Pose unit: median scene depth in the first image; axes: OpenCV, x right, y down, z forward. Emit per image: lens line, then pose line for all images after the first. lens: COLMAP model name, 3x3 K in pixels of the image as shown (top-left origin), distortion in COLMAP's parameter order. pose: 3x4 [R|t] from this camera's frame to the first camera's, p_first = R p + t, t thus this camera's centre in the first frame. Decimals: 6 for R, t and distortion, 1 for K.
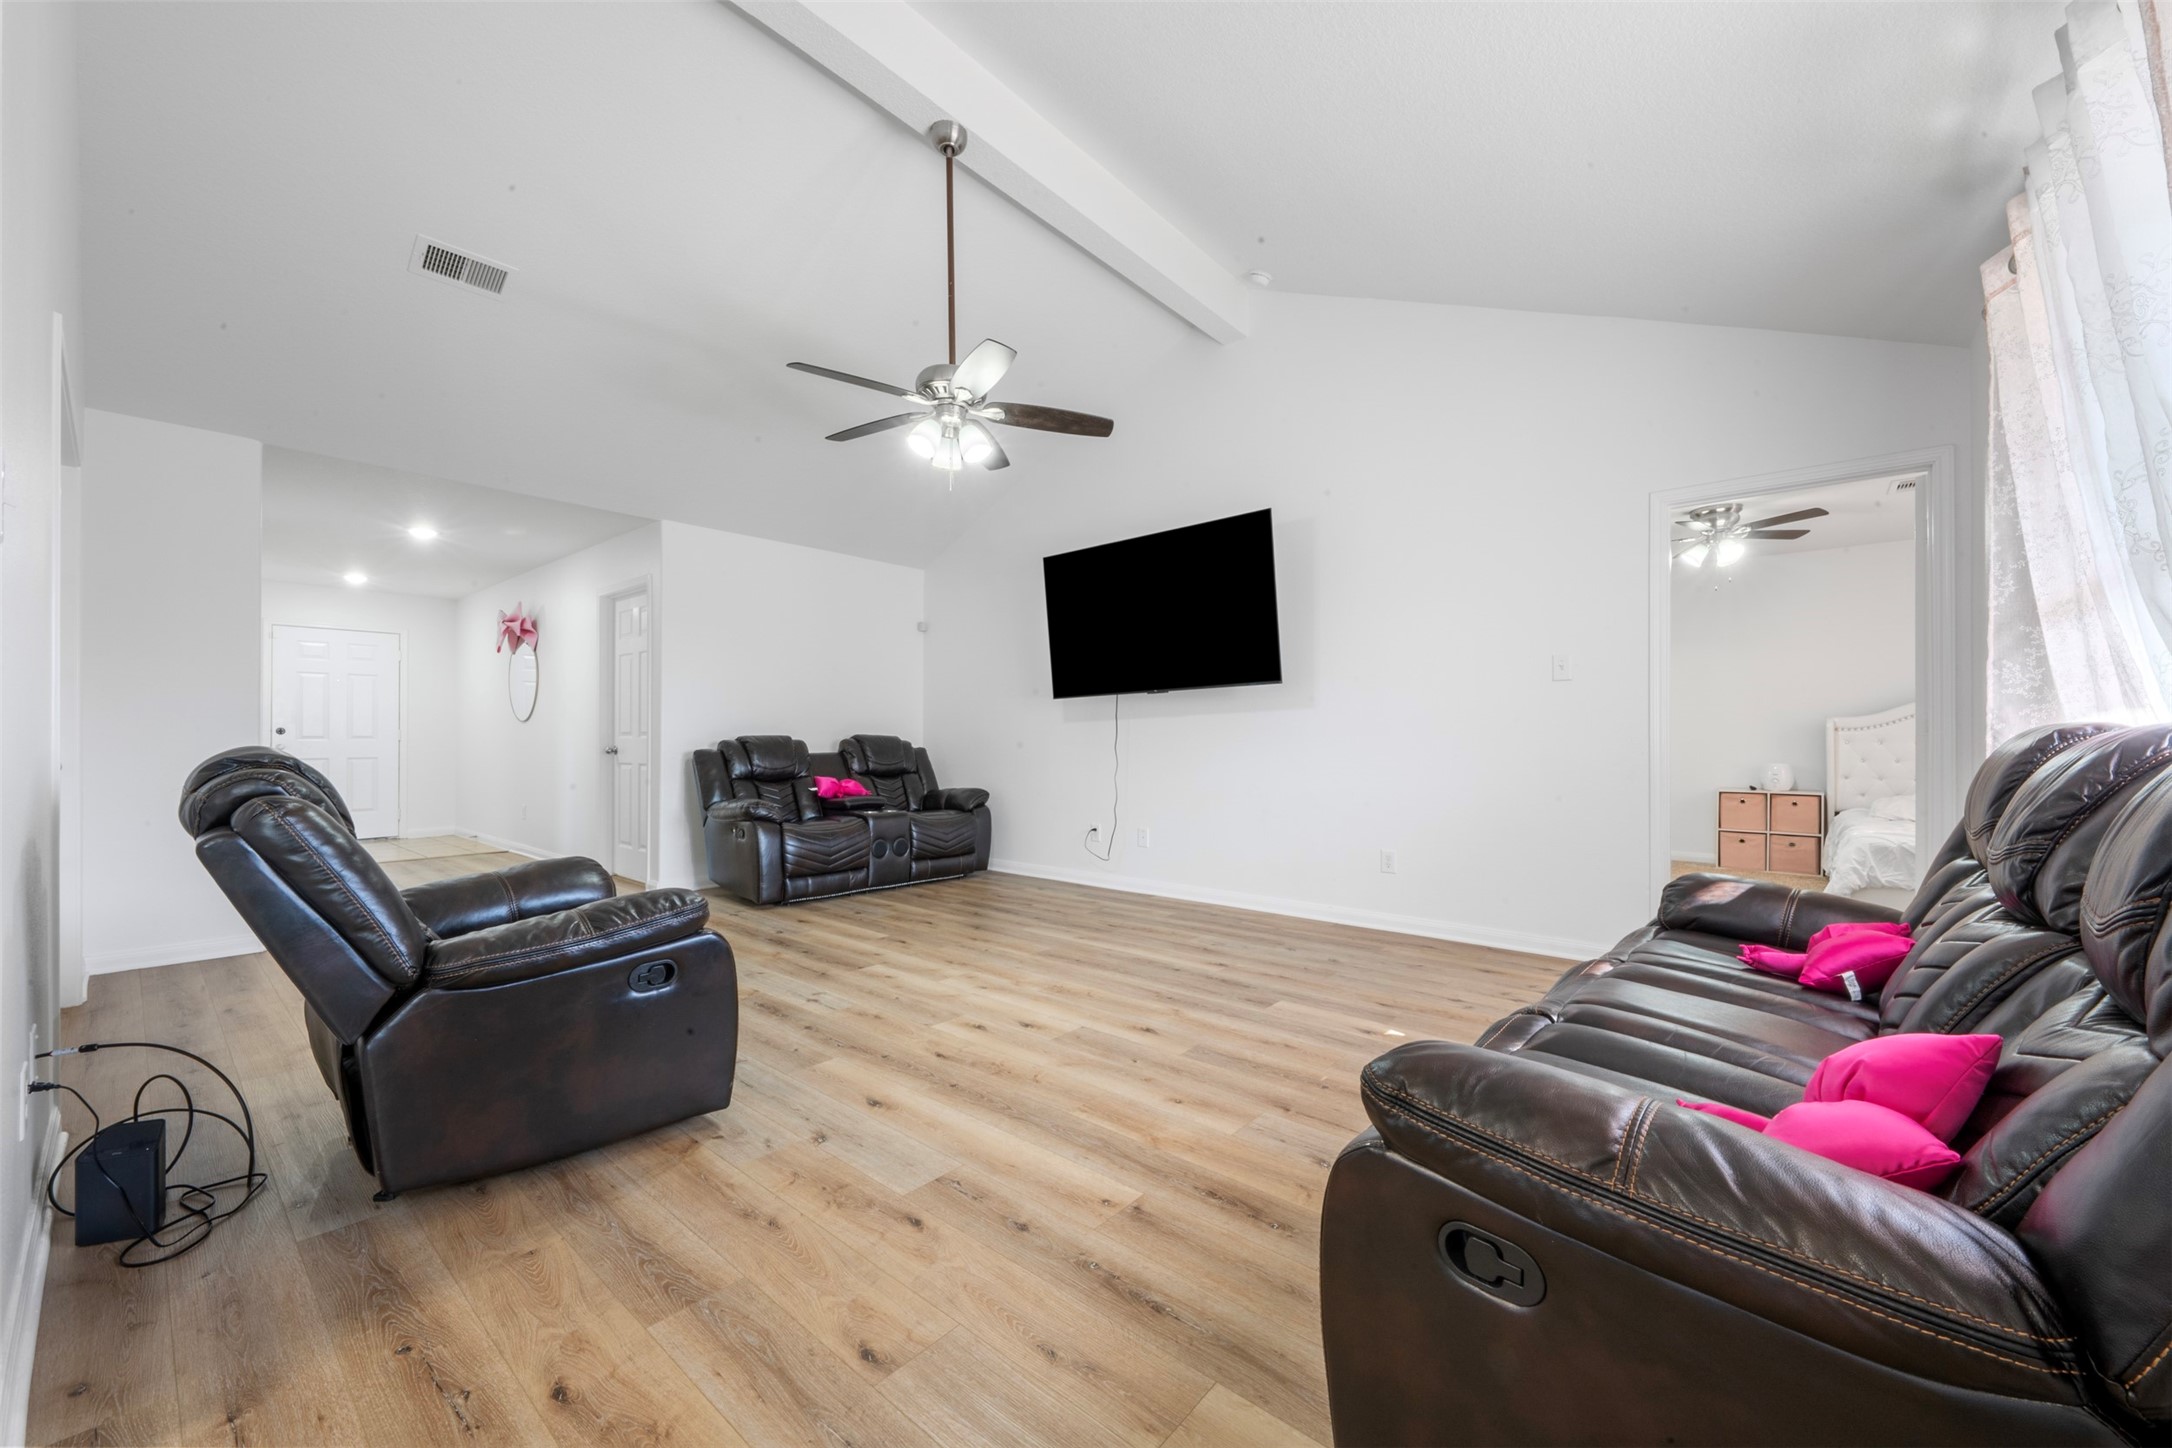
lens RADIAL K [[826.0, 0, 1084.0], [0, 826.0, 727.4], [0, 0, 1]] dist [0.005399, -0.000697]
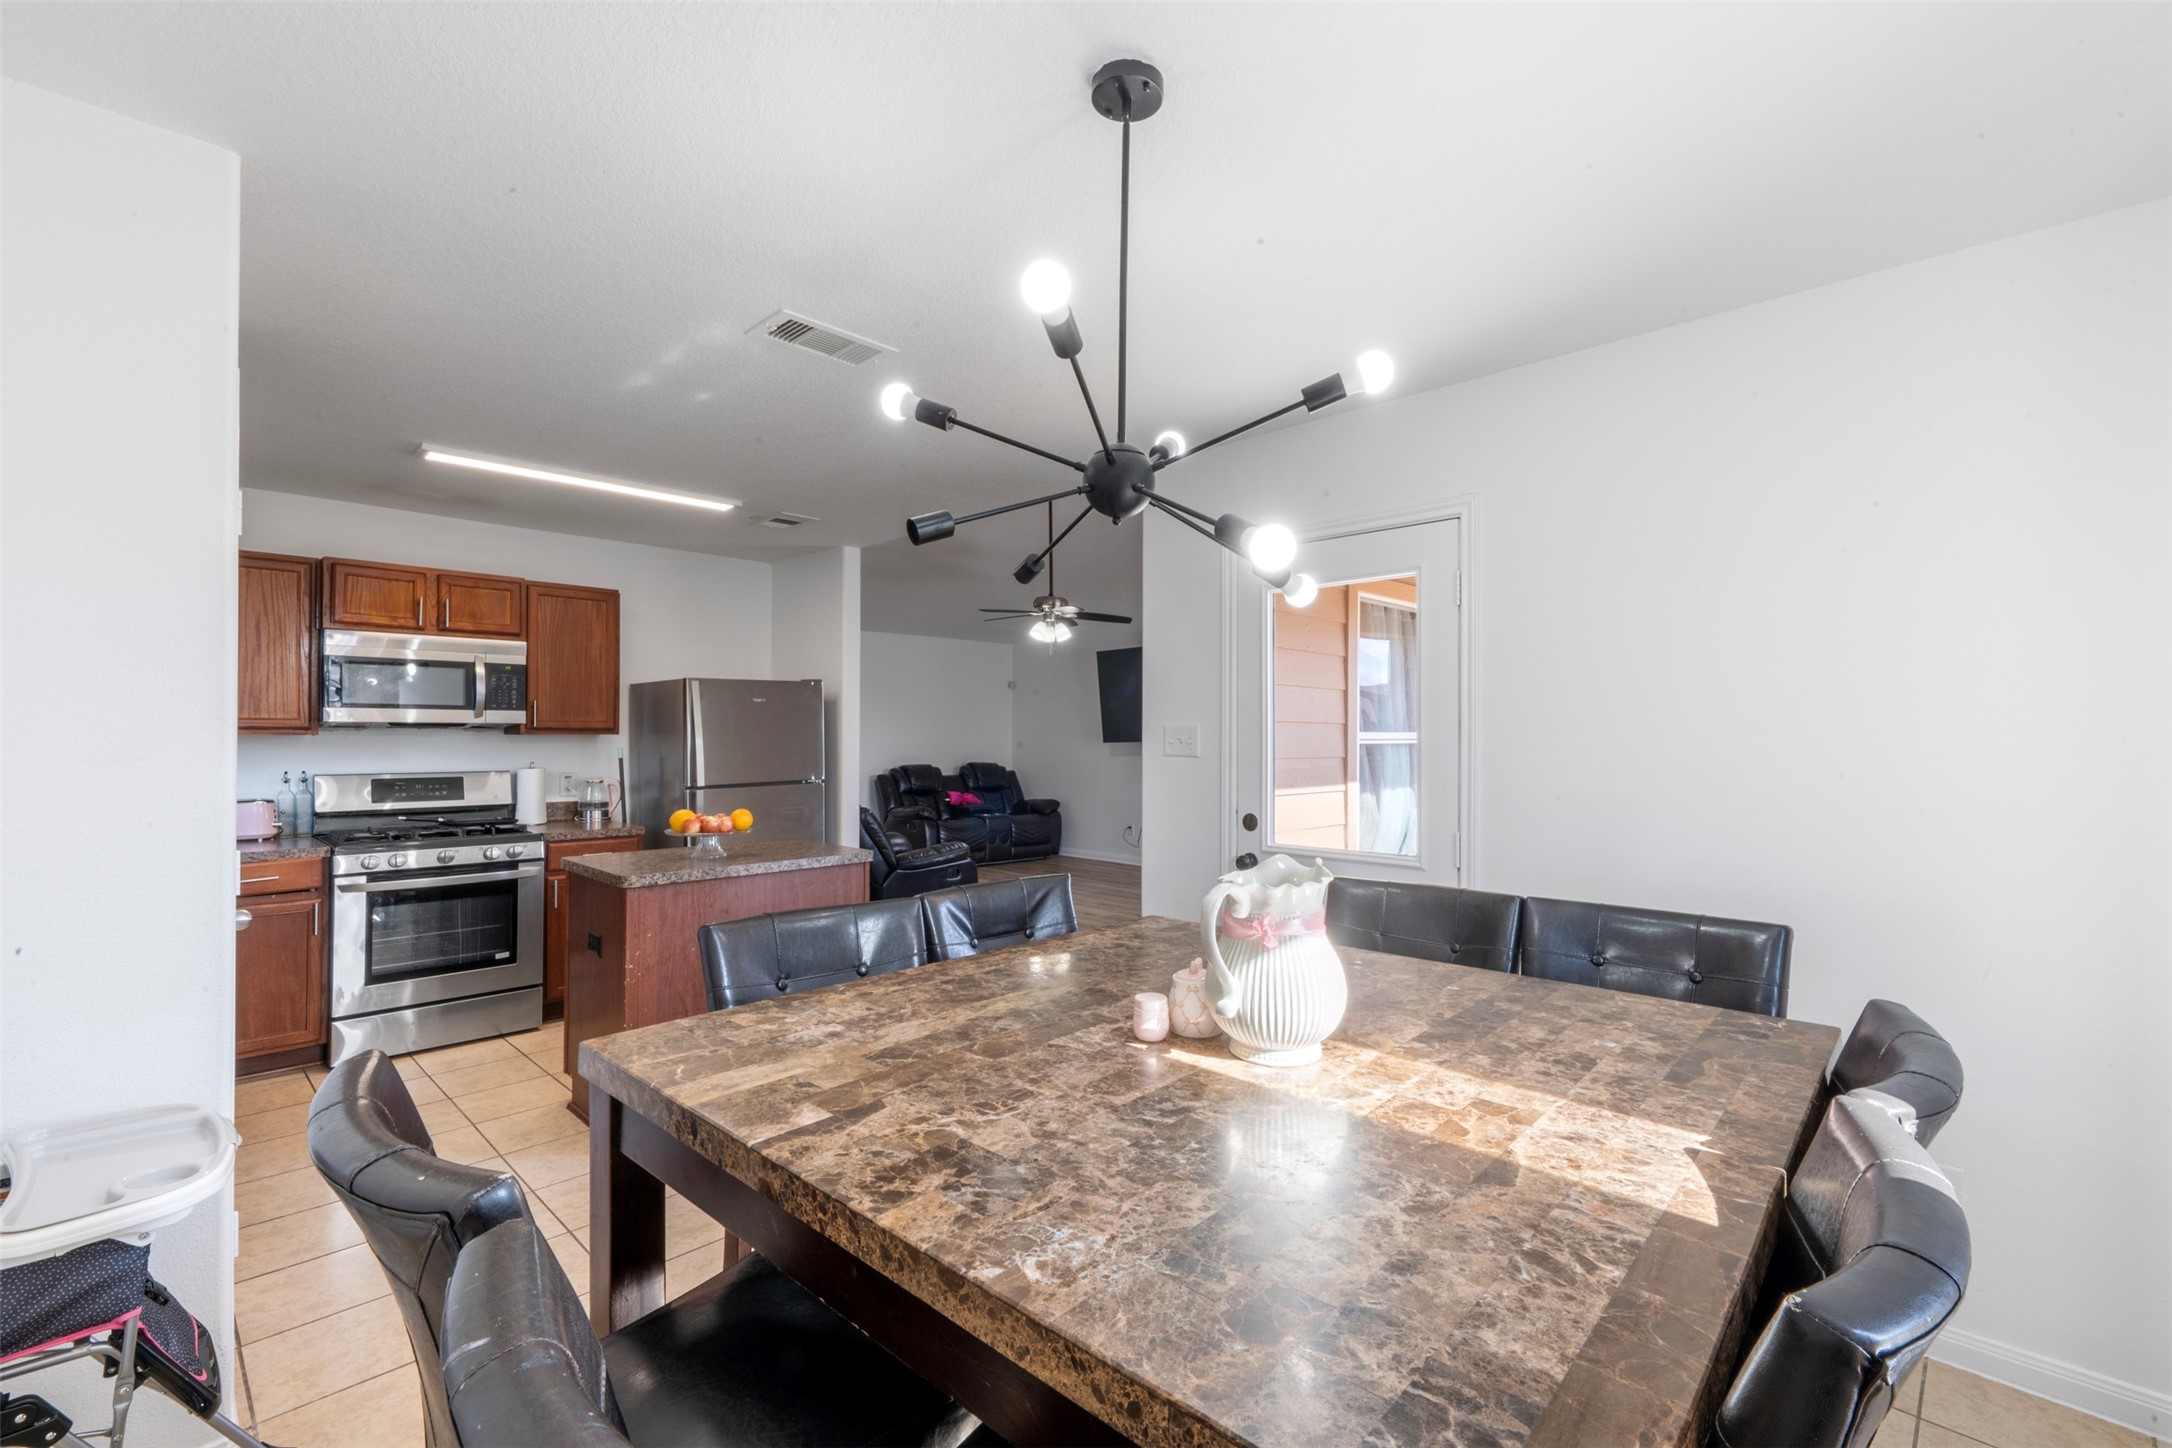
lens RADIAL K [[939.2, 0, 1089.5], [0, 939.2, 728.7], [0, 0, 1]] dist [0.008377, 0.000736]
pose [[0.998349, 0.001644, -0.057422, 0.049709], [-0.001214, 0.999971, 0.007517, -0.094041], [0.057433, -0.007435, 0.998322, -0.970079]]
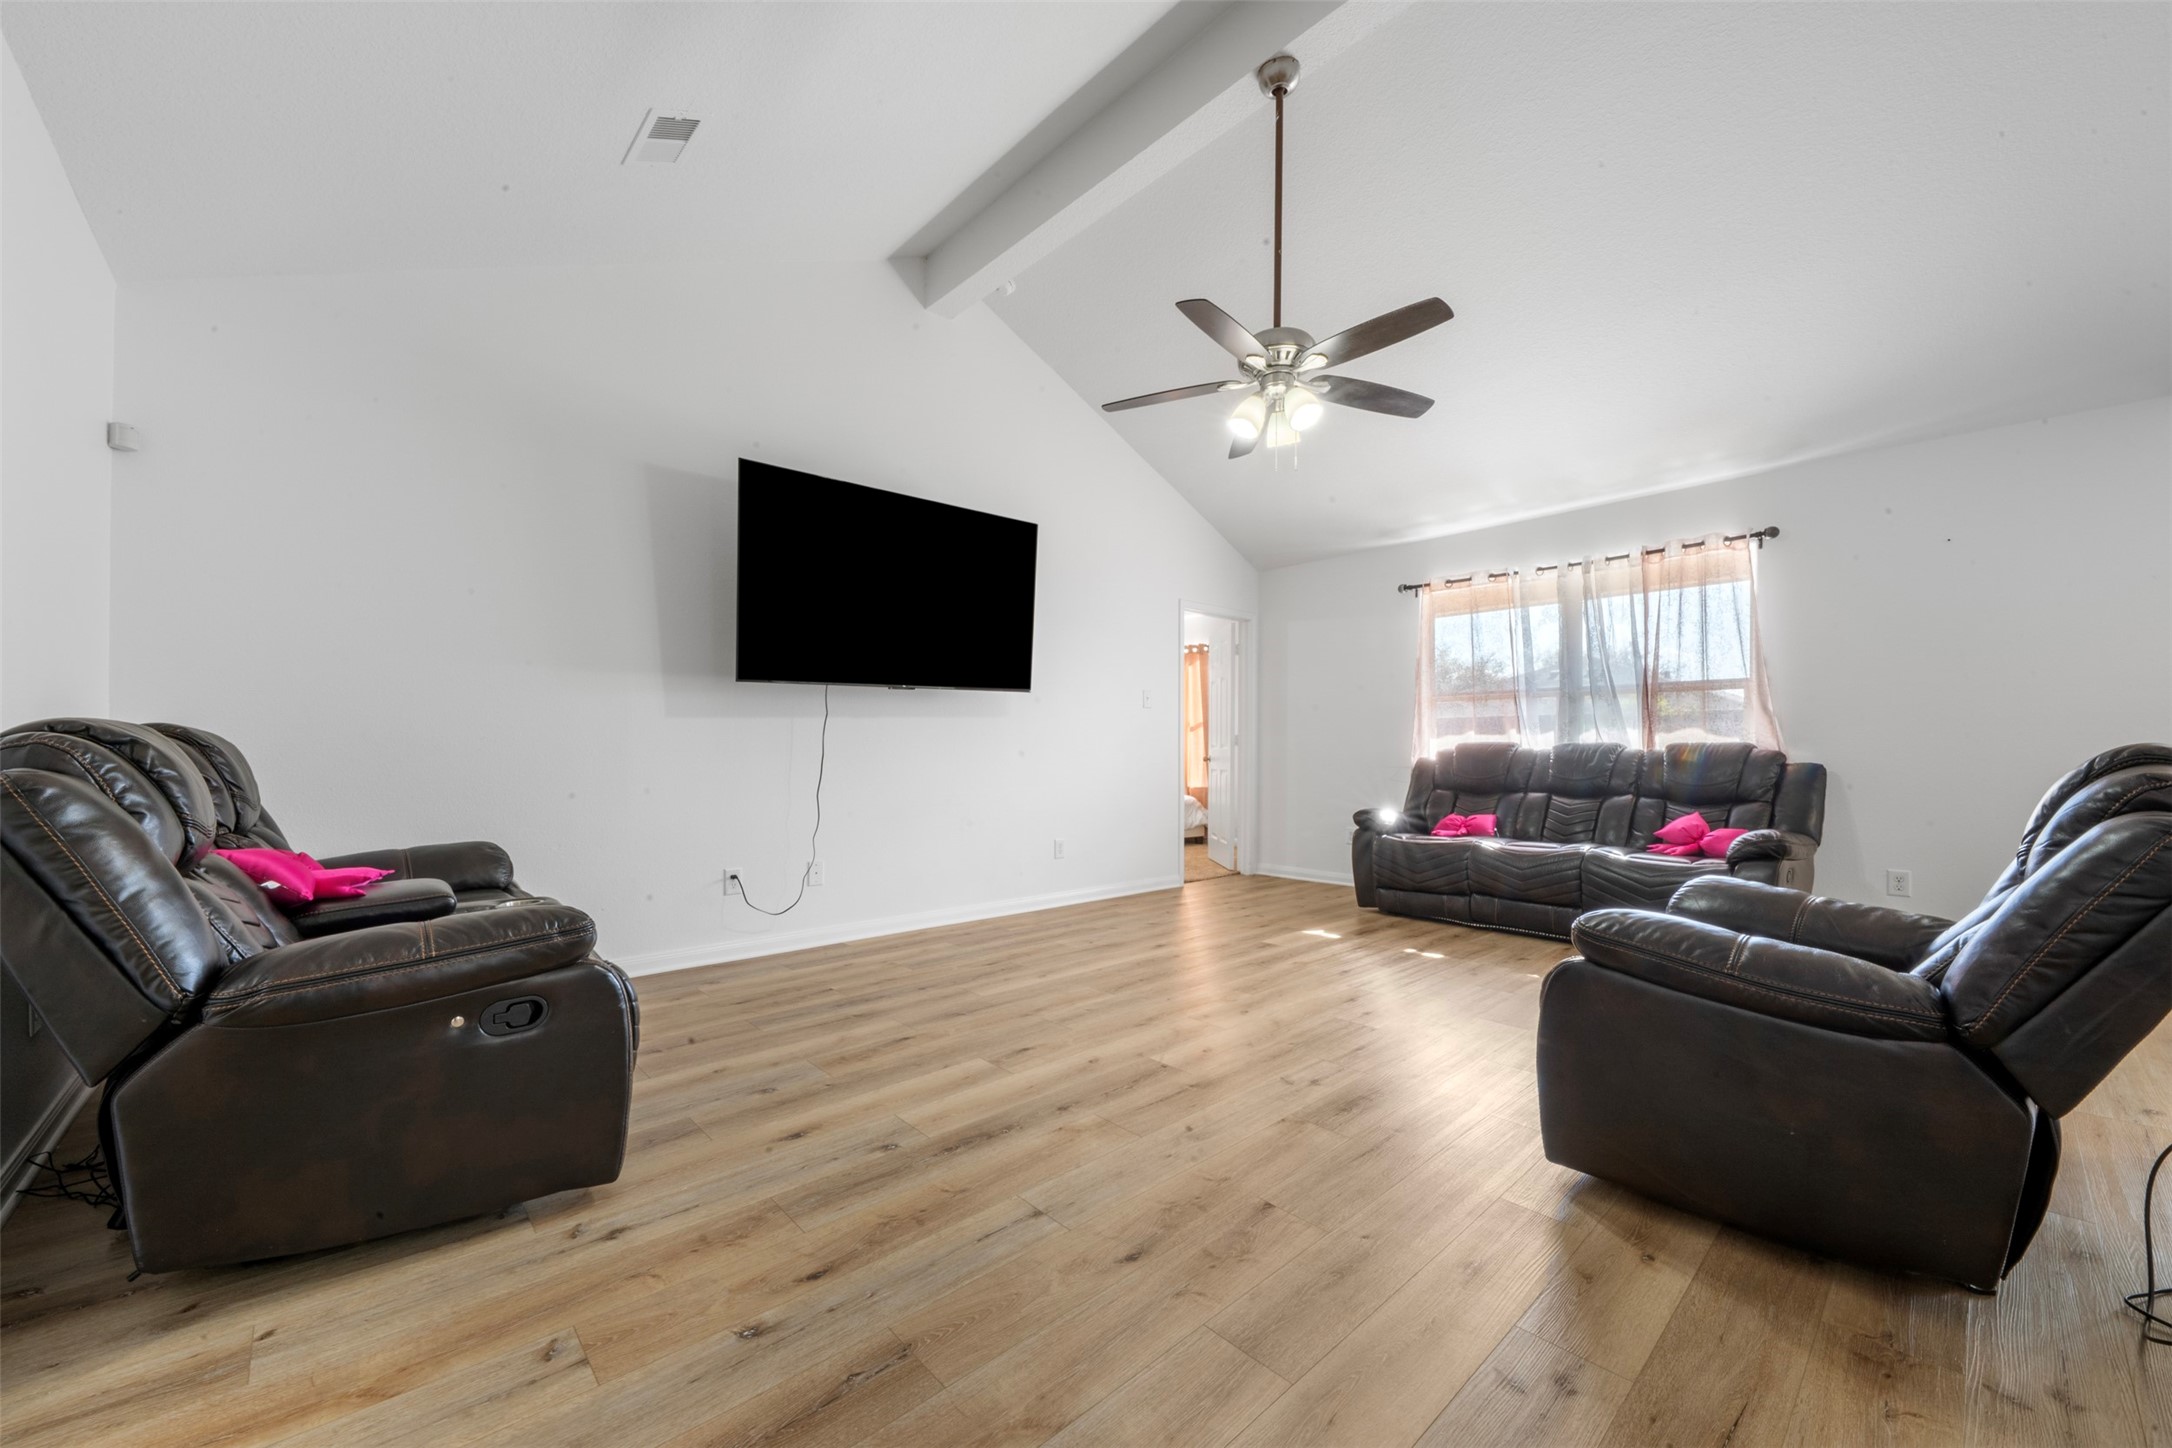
lens RADIAL K [[826.0, 0, 1078.8], [0, 826.0, 757.1], [0, 0, 1]] dist [0.005399, -0.000697]
pose [[0.111320, -0.006514, 0.993763, -0.819095], [-0.014906, 0.999855, 0.008224, 0.019606], [-0.993673, -0.015728, 0.111207, 0.839136]]
